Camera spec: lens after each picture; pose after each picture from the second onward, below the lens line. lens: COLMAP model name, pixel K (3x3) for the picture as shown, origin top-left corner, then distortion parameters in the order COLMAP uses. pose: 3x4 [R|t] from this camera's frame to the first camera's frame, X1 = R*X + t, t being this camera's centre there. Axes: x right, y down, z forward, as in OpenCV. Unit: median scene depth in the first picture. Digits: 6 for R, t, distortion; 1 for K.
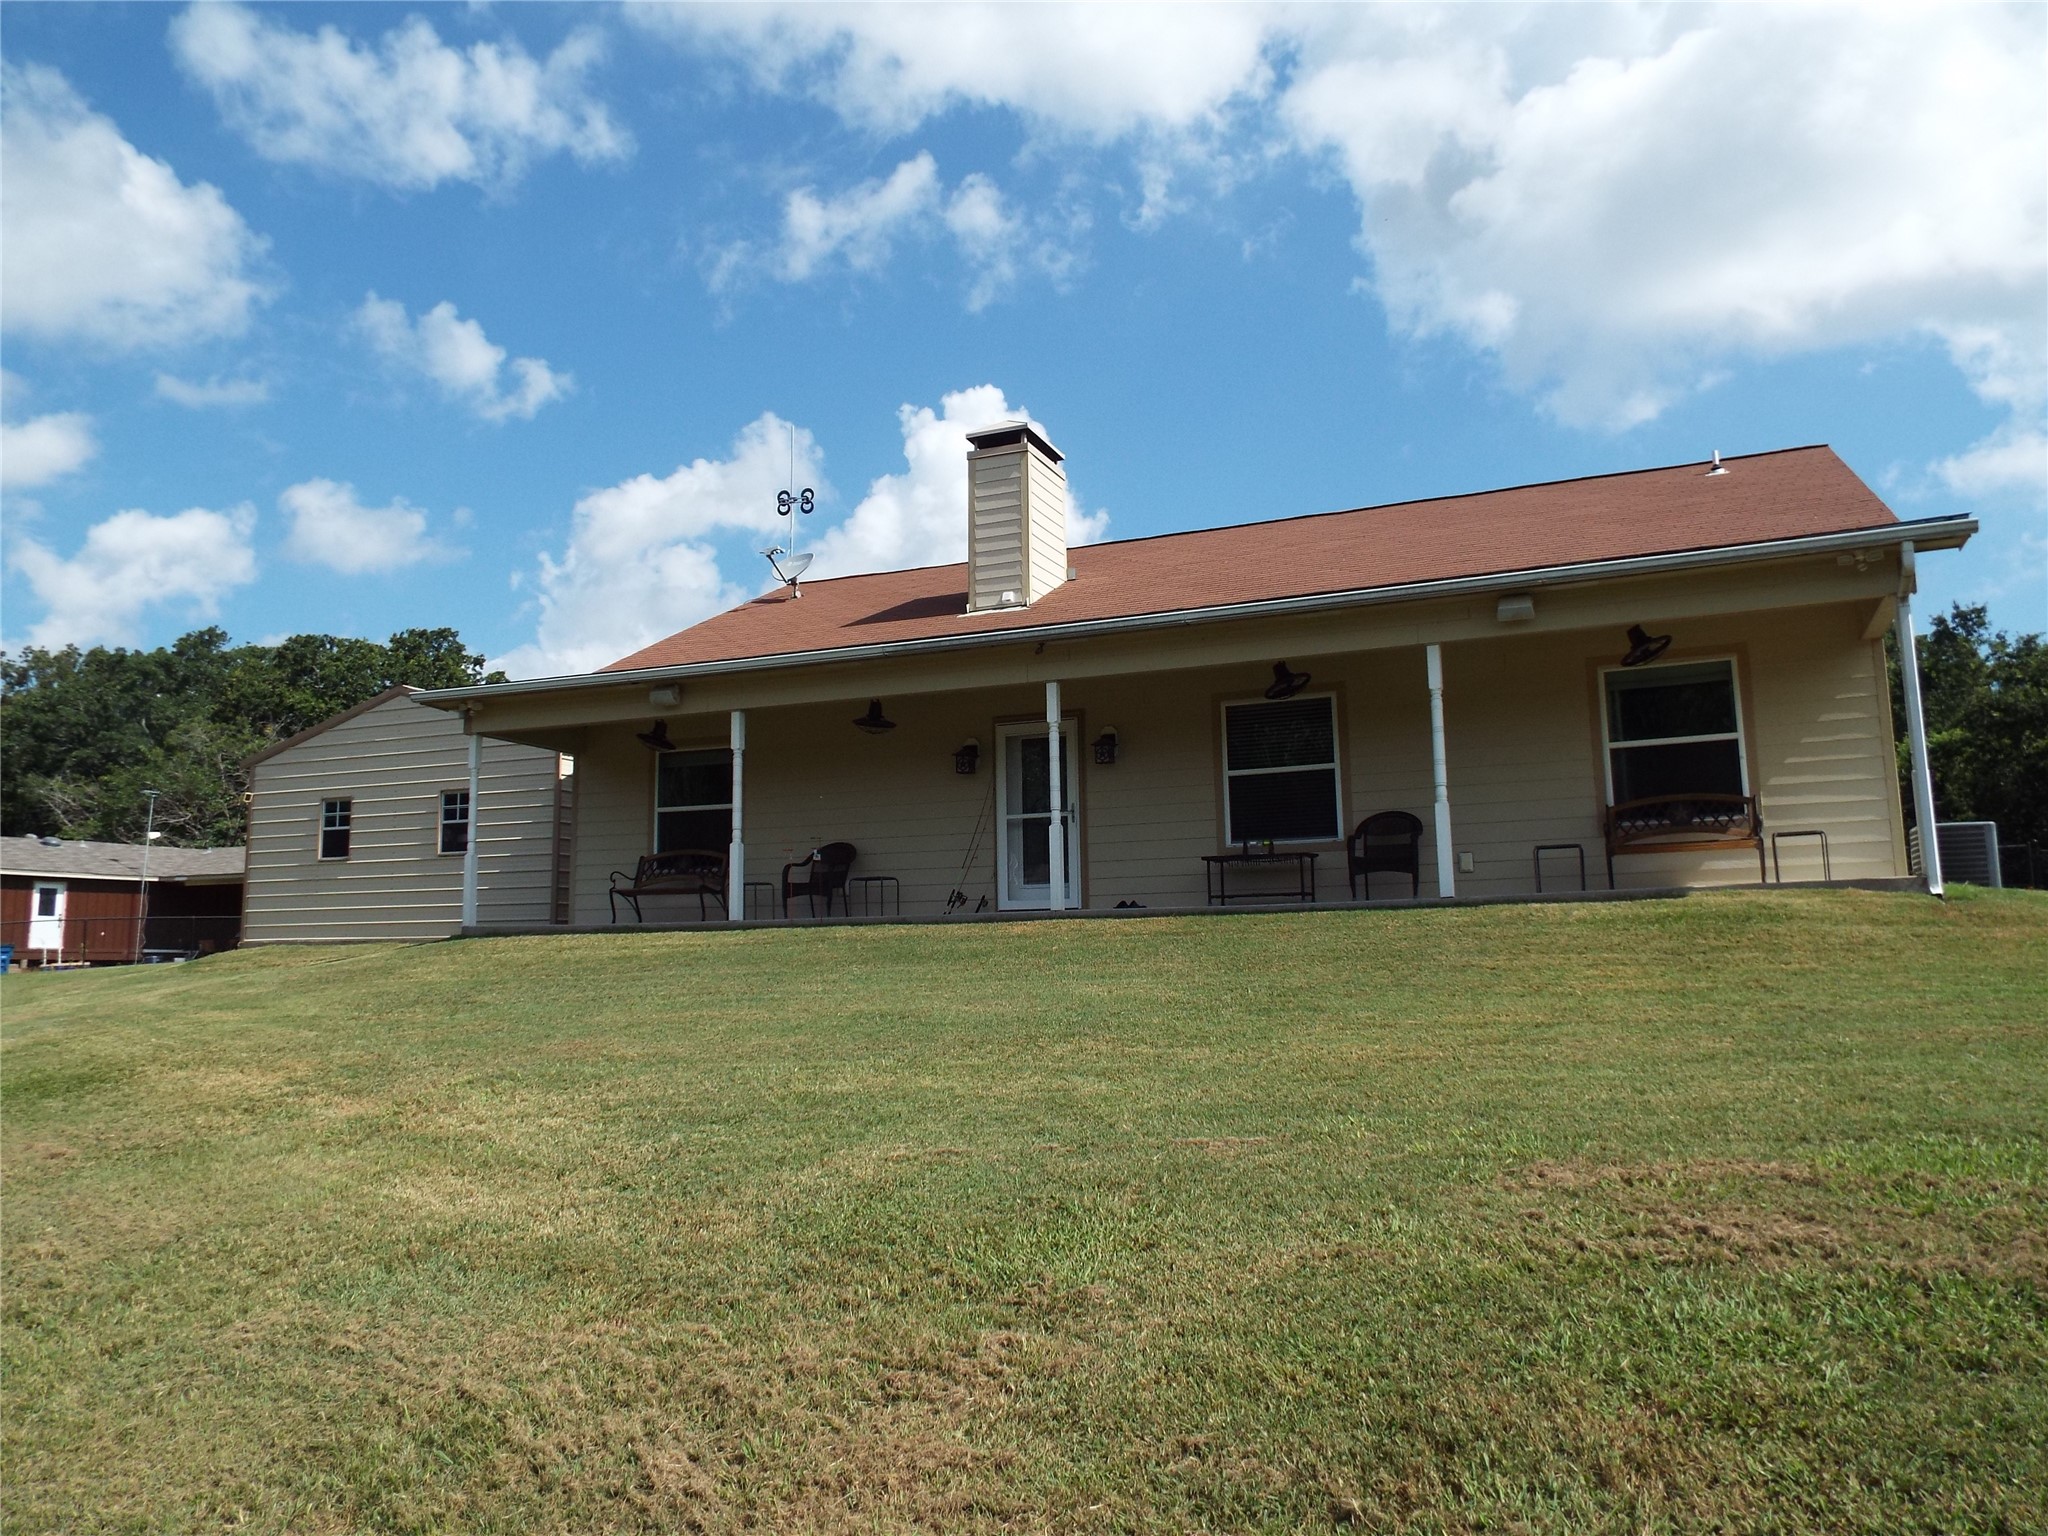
lens RADIAL K [[1496.4, 0, 1022.8], [0, 1496.4, 777.3], [0, 0, 1]] dist [0.005475, 0.001340]
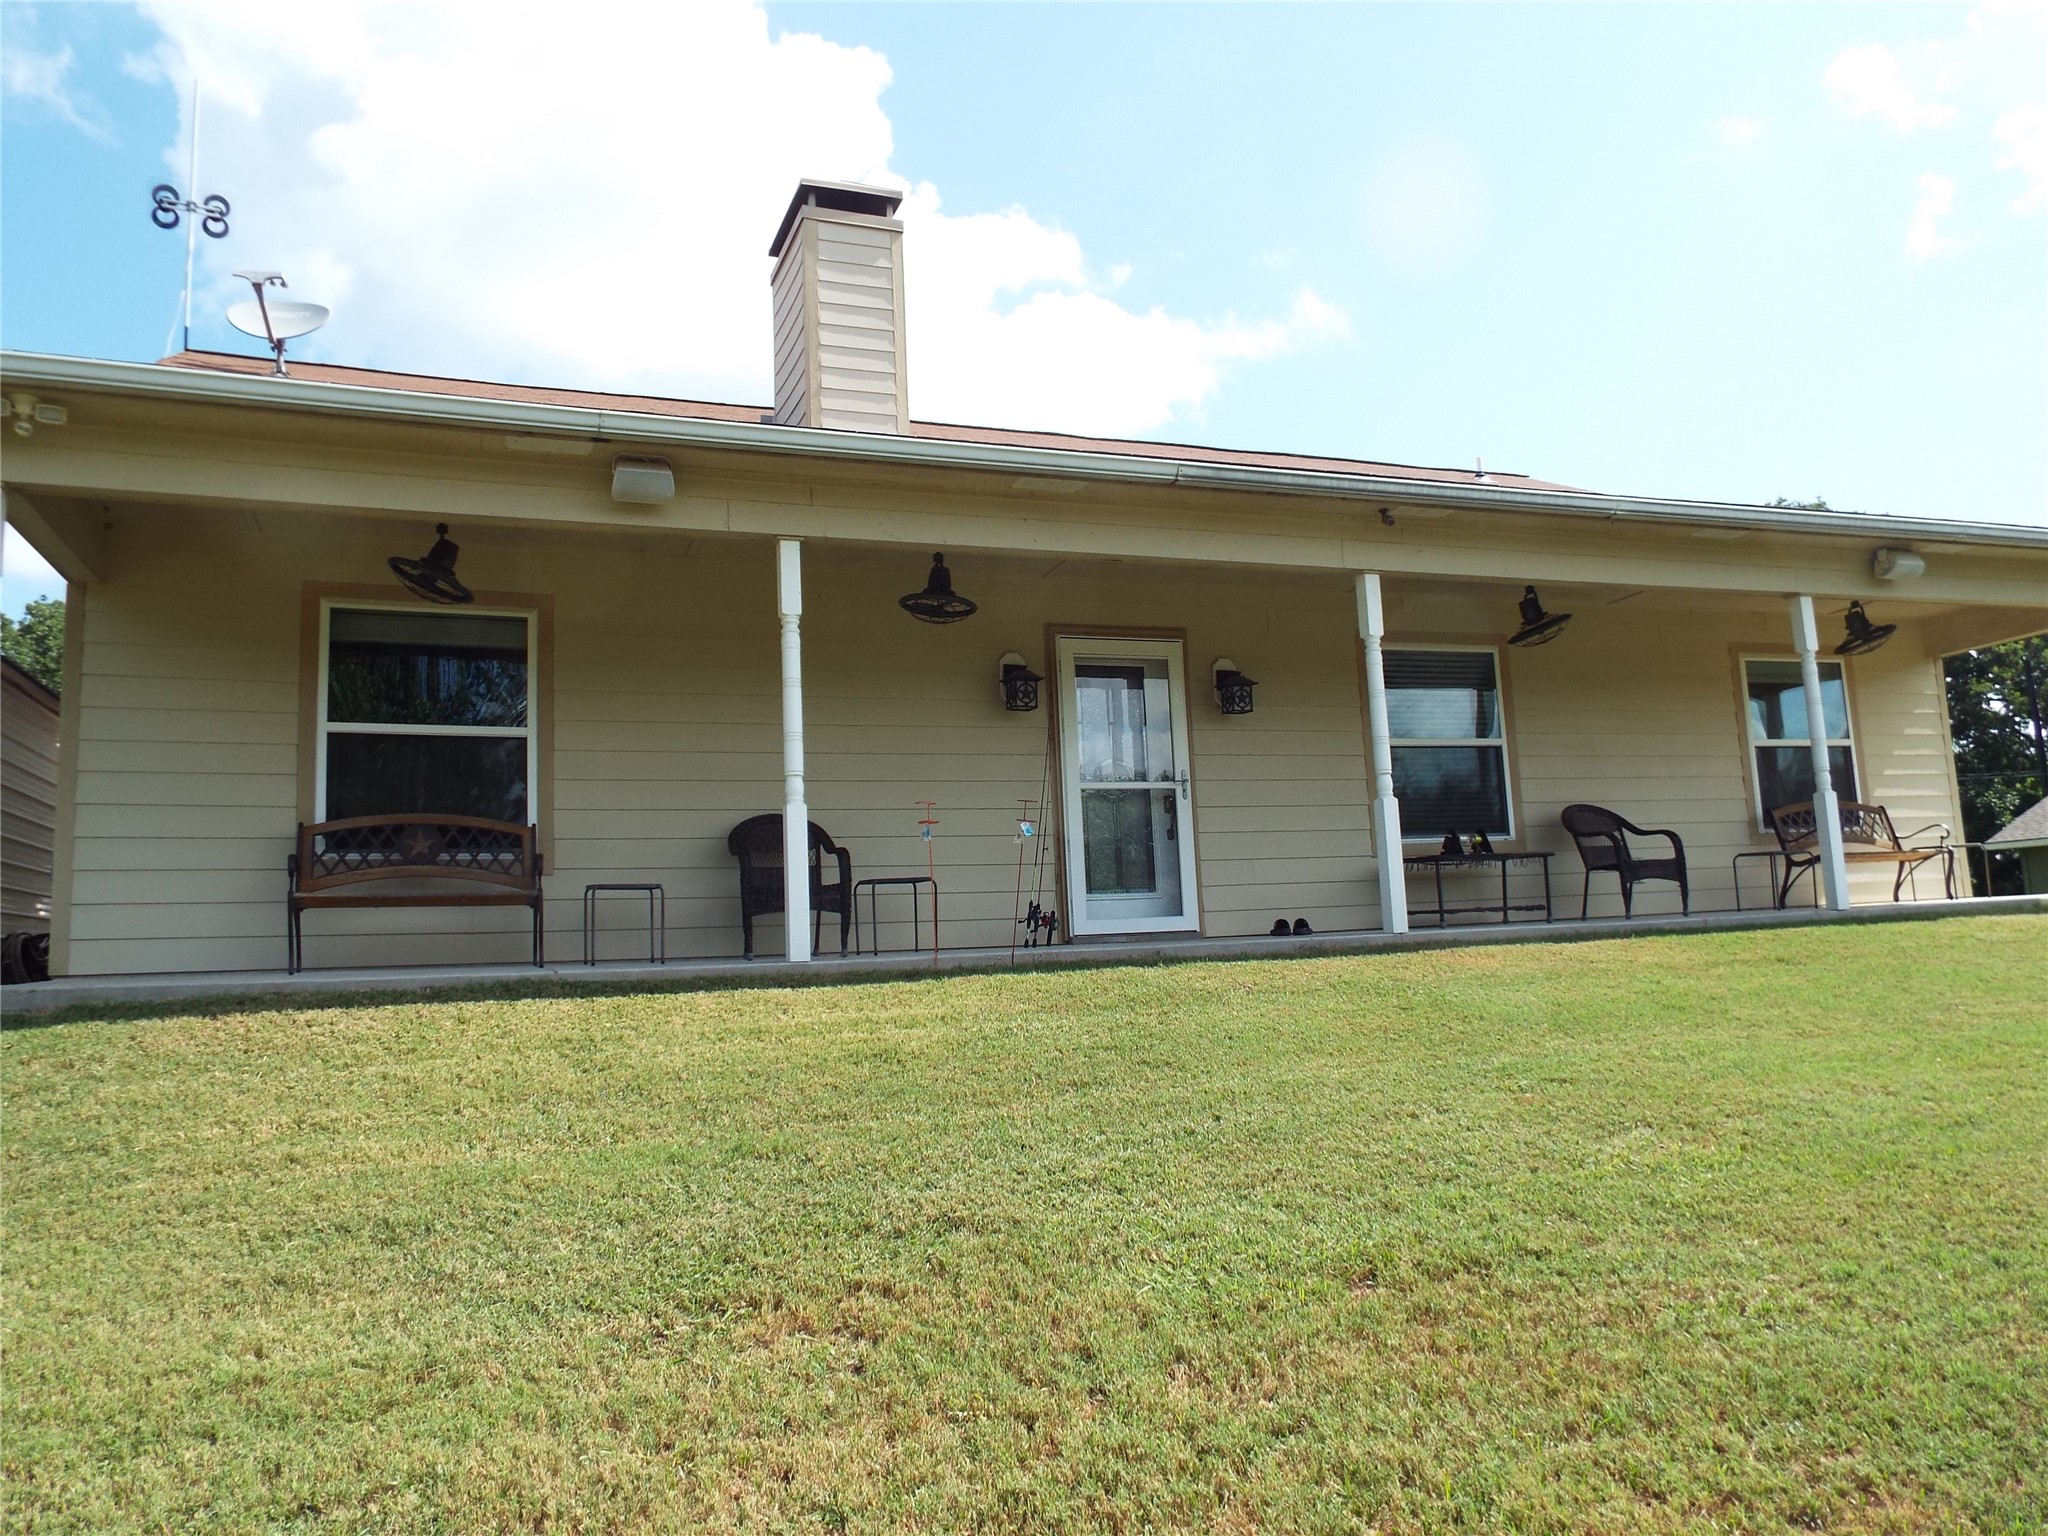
lens RADIAL K [[1551.3, 0, 1081.2], [0, 1551.3, 712.2], [0, 0, 1]] dist [0.005230, 0.000488]
pose [[0.695660, 0.093681, 0.712237, -0.483029], [-0.055258, 0.995501, -0.076968, 0.047491], [-0.716243, 0.014186, 0.697707, 0.564620]]
